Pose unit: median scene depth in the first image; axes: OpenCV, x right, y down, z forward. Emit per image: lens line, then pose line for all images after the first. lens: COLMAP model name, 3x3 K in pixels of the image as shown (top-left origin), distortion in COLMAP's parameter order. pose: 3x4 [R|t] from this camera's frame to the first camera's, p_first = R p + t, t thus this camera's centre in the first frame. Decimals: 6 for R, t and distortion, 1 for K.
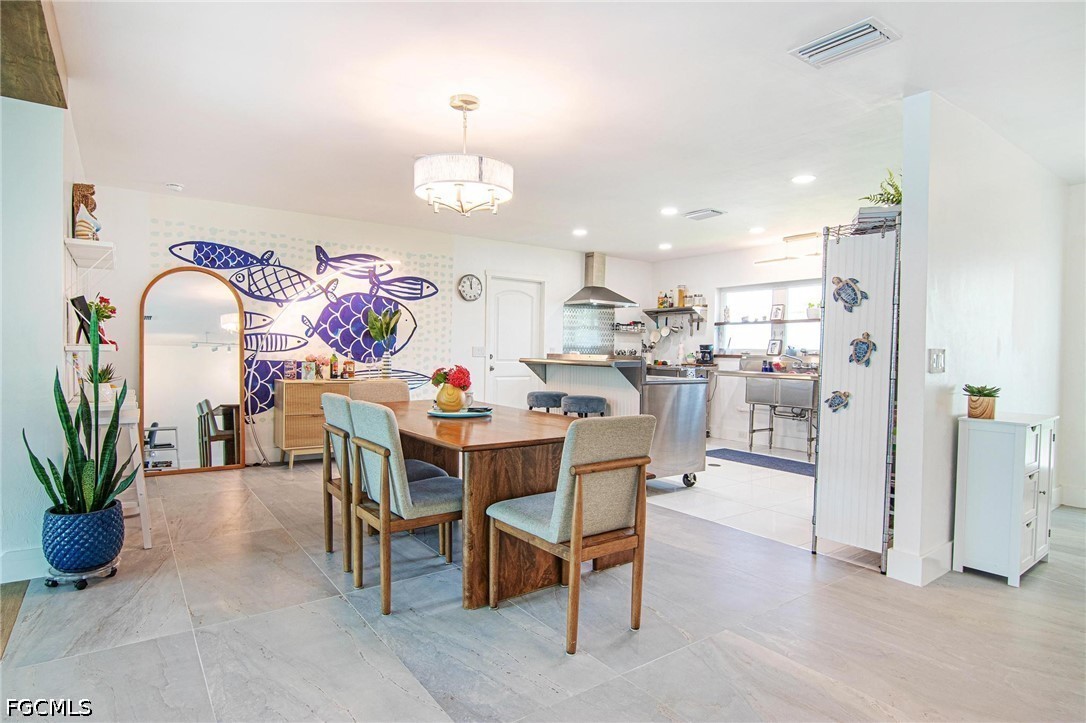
lens RADIAL K [[580.5, 0, 539.5], [0, 580.5, 365.4], [0, 0, 1]] dist [-0.010971, -0.009746]
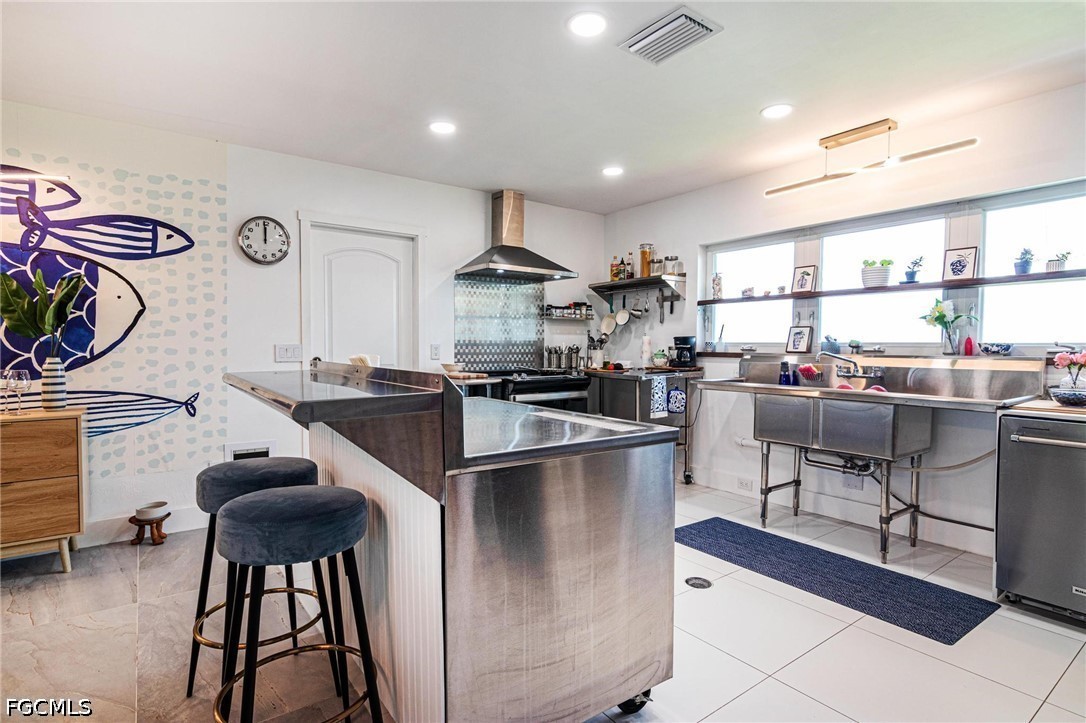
lens RADIAL K [[549.6, 0, 540.3], [0, 549.6, 367.1], [0, 0, 1]] dist [-0.003586, -0.005841]
pose [[0.999876, -0.012786, 0.009219, 0.175473], [0.012653, 0.999818, 0.014296, -0.018219], [-0.009400, -0.014178, 0.999855, 0.569749]]
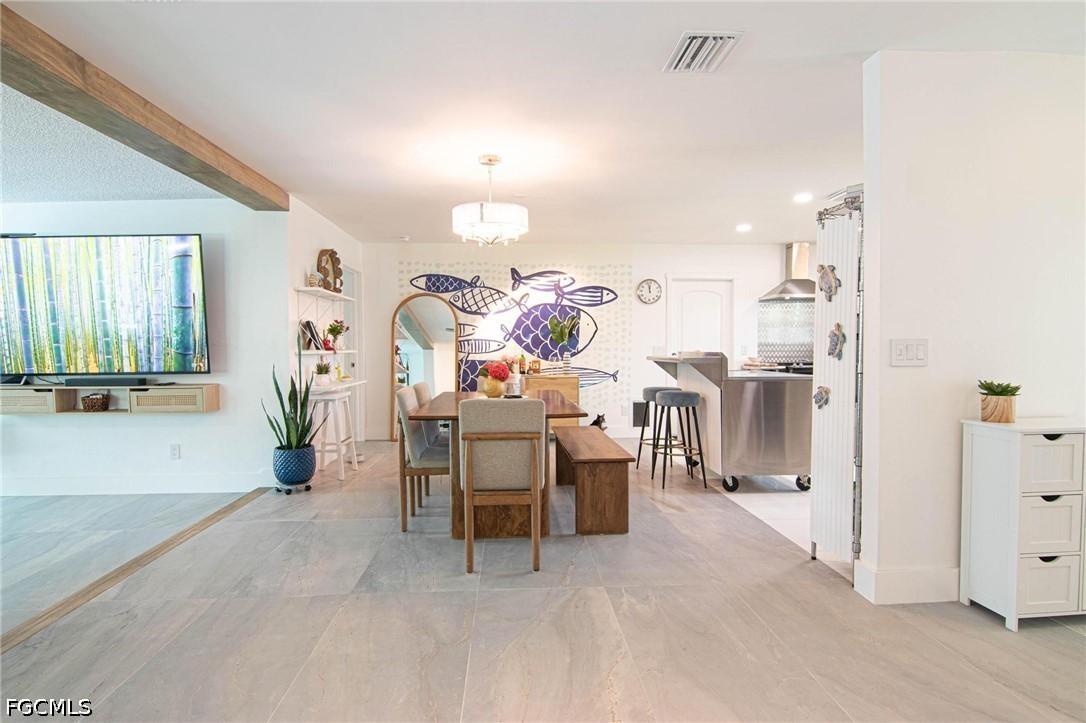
lens RADIAL K [[580.5, 0, 540.2], [0, 580.5, 366.0], [0, 0, 1]] dist [-0.010971, -0.009746]
pose [[0.840949, -0.003359, -0.541104, 0.360921], [0.003531, 0.999994, -0.000720, 0.005964], [0.541103, -0.001306, 0.840955, -0.019615]]
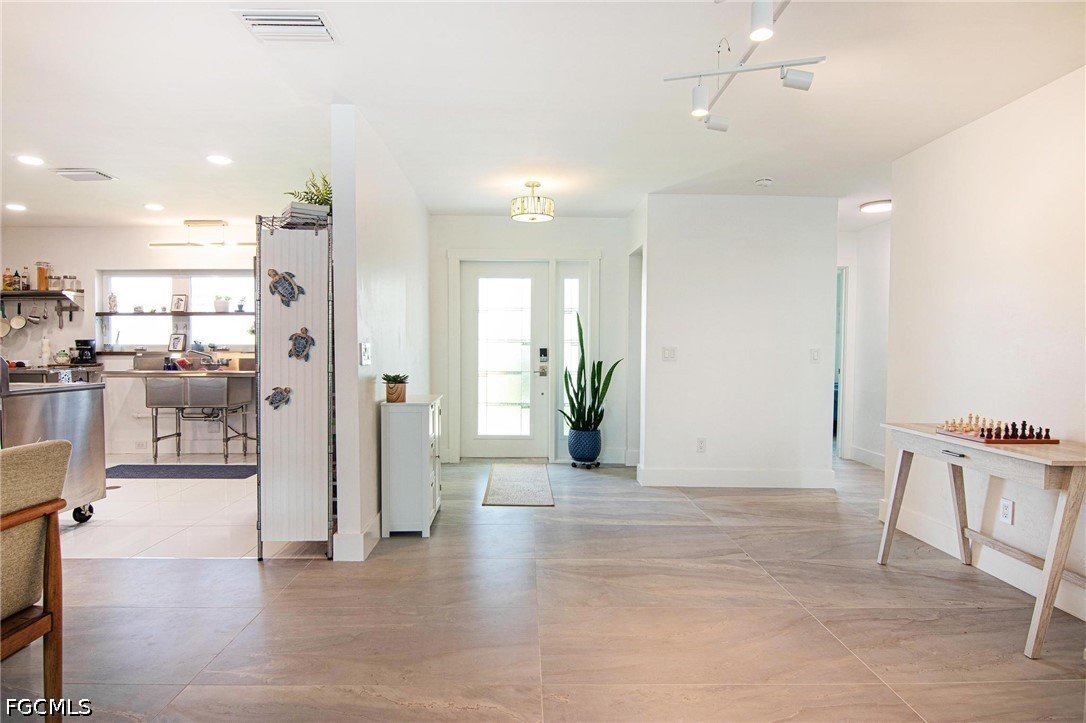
lens RADIAL K [[580.5, 0, 537.1], [0, 580.5, 364.5], [0, 0, 1]] dist [-0.010971, -0.009746]
pose [[0.563282, -0.036801, 0.825445, -0.022856], [0.030240, 0.999257, 0.023914, -0.002165], [-0.825711, 0.011492, 0.563976, 0.052193]]
